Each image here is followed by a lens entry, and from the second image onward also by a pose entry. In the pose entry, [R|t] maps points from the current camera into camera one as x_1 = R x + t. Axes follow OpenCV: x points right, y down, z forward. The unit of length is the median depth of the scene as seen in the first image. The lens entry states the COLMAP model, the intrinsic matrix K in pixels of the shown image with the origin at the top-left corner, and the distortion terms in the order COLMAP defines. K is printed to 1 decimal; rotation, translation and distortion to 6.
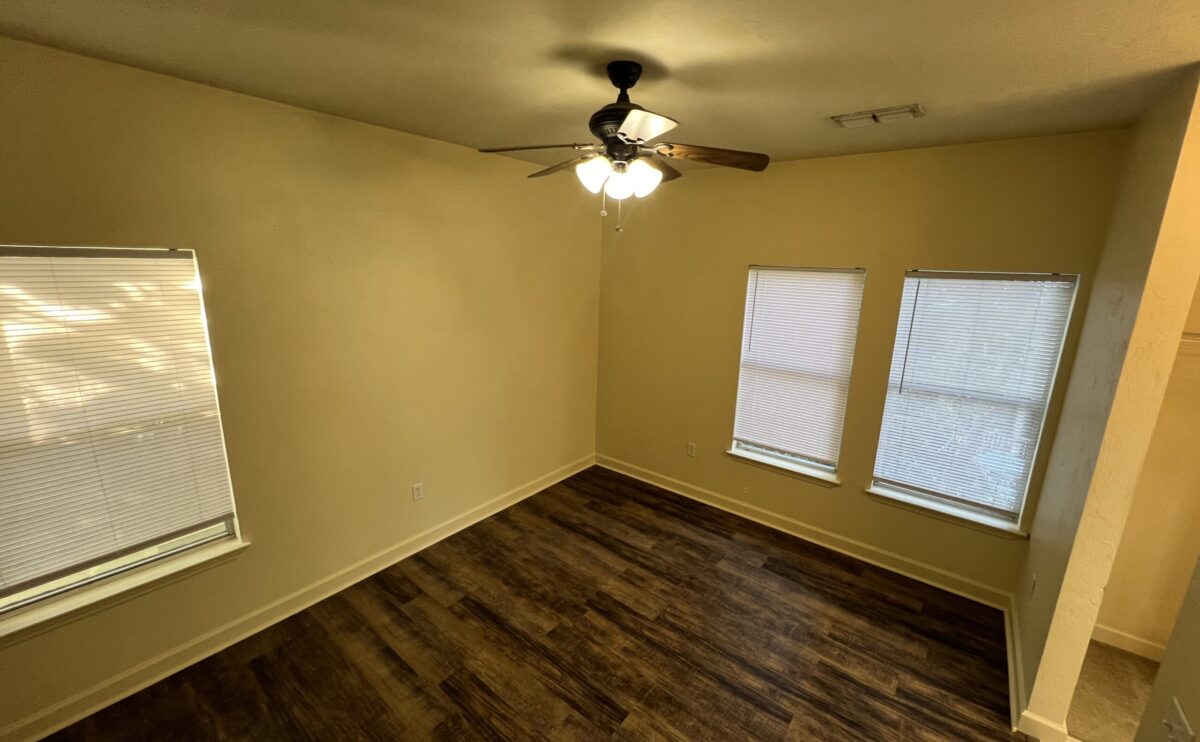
lens RADIAL K [[472.3, 0, 600.0], [0, 472.3, 371.0], [0, 0, 1]] dist [0.000293, 0.000127]
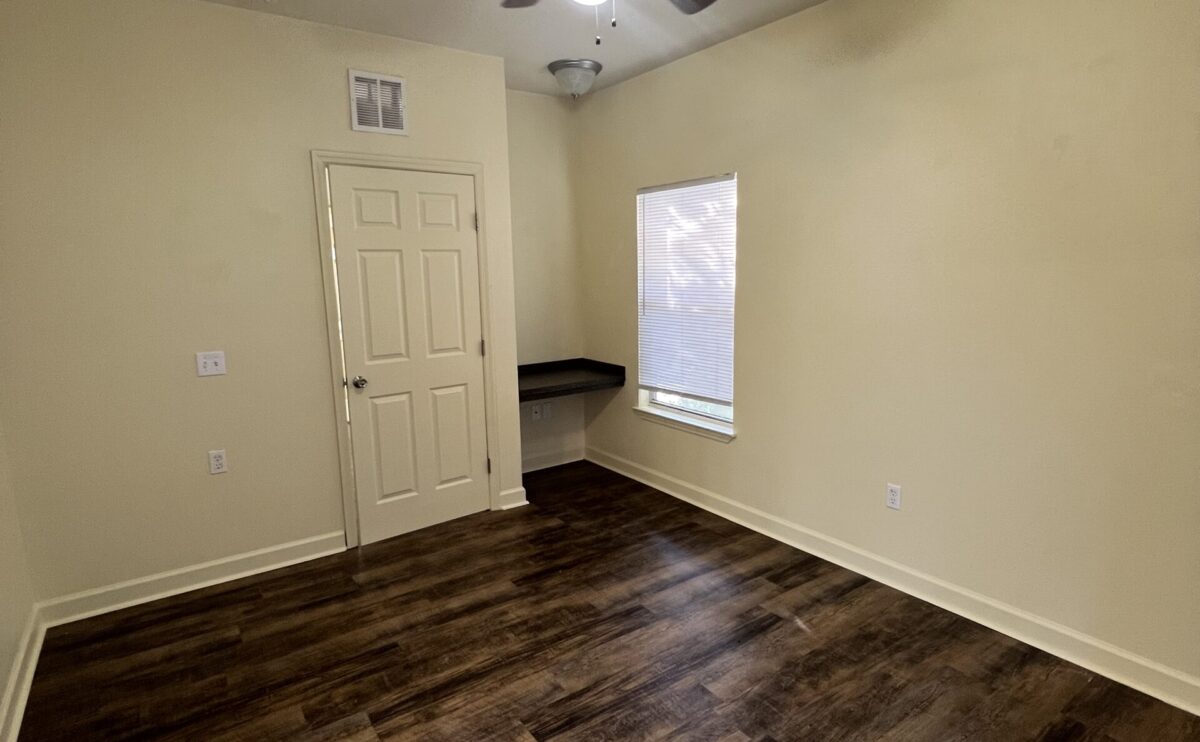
lens RADIAL K [[632.0, 0, 600.0], [0, 632.0, 371.0], [0, 0, 1]] dist [0.000167, 0.000301]
pose [[-0.275660, 0.134191, -0.951843, 0.817342], [-0.210618, 0.957715, 0.196015, -0.007478], [0.937897, 0.254509, -0.235741, 1.112267]]
